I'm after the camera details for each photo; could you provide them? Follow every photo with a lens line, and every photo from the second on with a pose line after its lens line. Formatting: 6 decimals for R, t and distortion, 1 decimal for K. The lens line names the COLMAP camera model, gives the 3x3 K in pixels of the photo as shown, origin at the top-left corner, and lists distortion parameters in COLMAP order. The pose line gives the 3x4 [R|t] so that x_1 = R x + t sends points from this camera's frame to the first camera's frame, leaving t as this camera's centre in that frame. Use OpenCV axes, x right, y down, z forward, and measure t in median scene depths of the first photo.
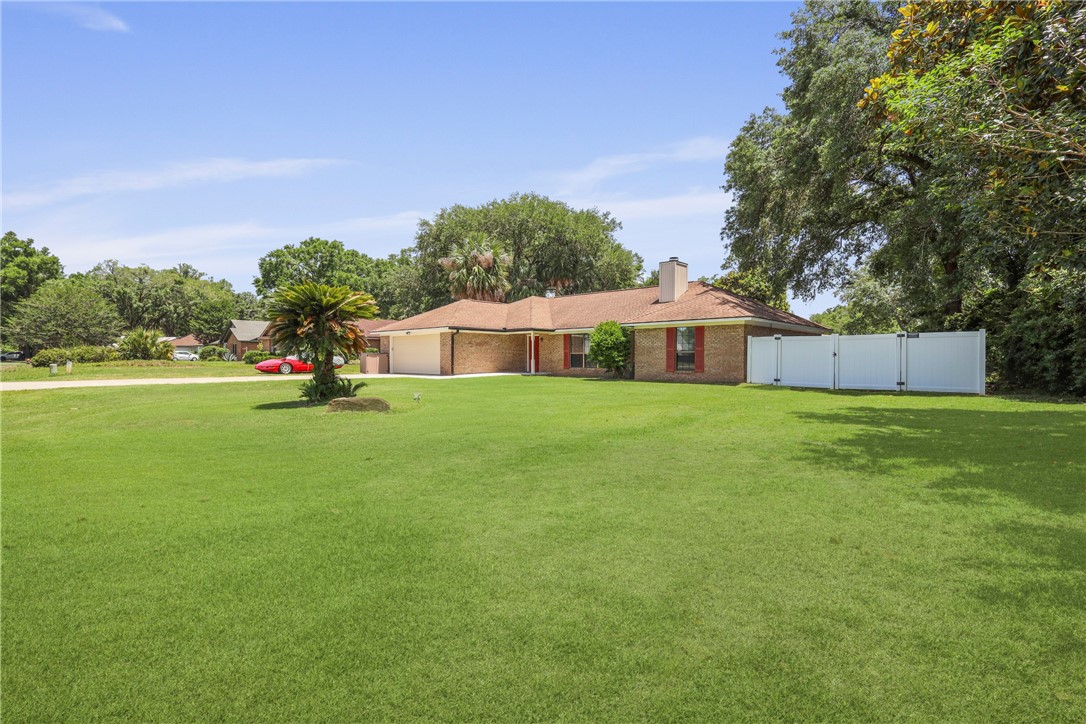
lens RADIAL K [[503.2, 0, 543.0], [0, 503.2, 362.0], [0, 0, 1]] dist [-0.002911, 0.000637]
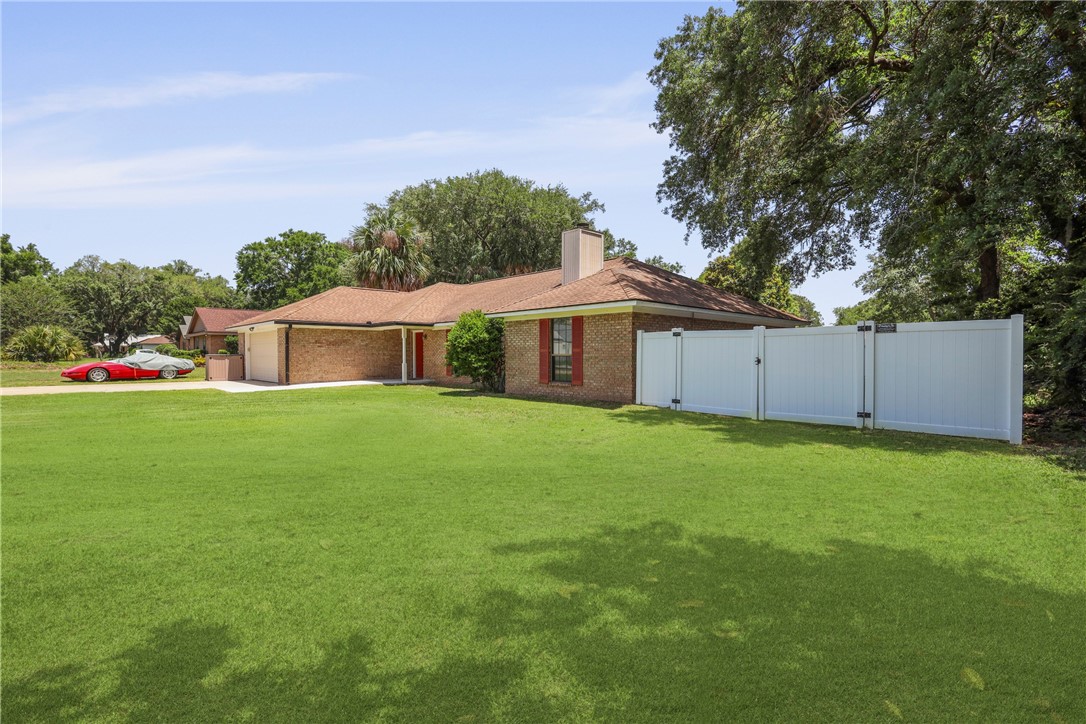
lens RADIAL K [[503.5, 0, 544.7], [0, 503.5, 365.0], [0, 0, 1]] dist [0.001679, -0.000273]
pose [[0.998736, -0.000455, -0.050257, 0.222720], [0.001088, 0.999920, 0.012578, -0.011342], [0.050247, -0.012616, 0.998657, 0.245795]]
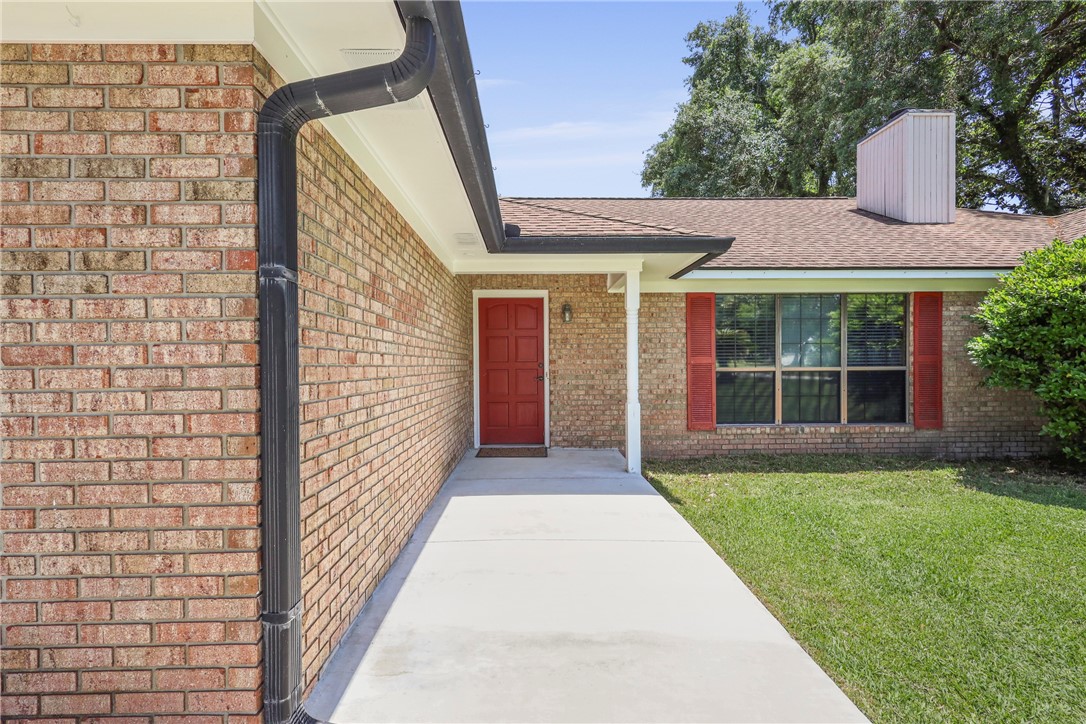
lens RADIAL K [[503.5, 0, 543.0], [0, 503.5, 362.0], [0, 0, 1]] dist [0.002211, 0.000618]
pose [[0.709386, -0.004278, 0.704807, -0.182986], [0.011597, 0.999917, -0.005603, -0.020245], [-0.704725, 0.012149, 0.709377, 0.853189]]
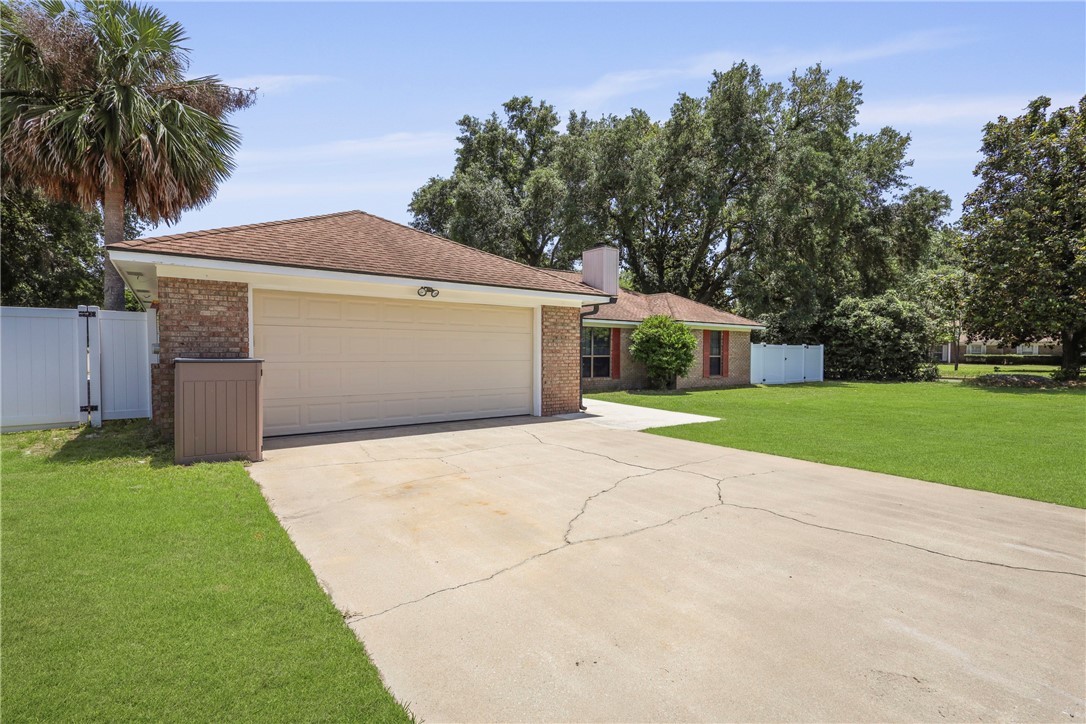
lens RADIAL K [[497.8, 0, 543.0], [0, 497.8, 364.7], [0, 0, 1]] dist [-0.004288, -0.000545]
pose [[0.177998, -0.022562, 0.983772, -0.541101], [0.003733, 0.999745, 0.022253, -0.020117], [-0.984024, -0.000288, 0.178037, 0.873680]]
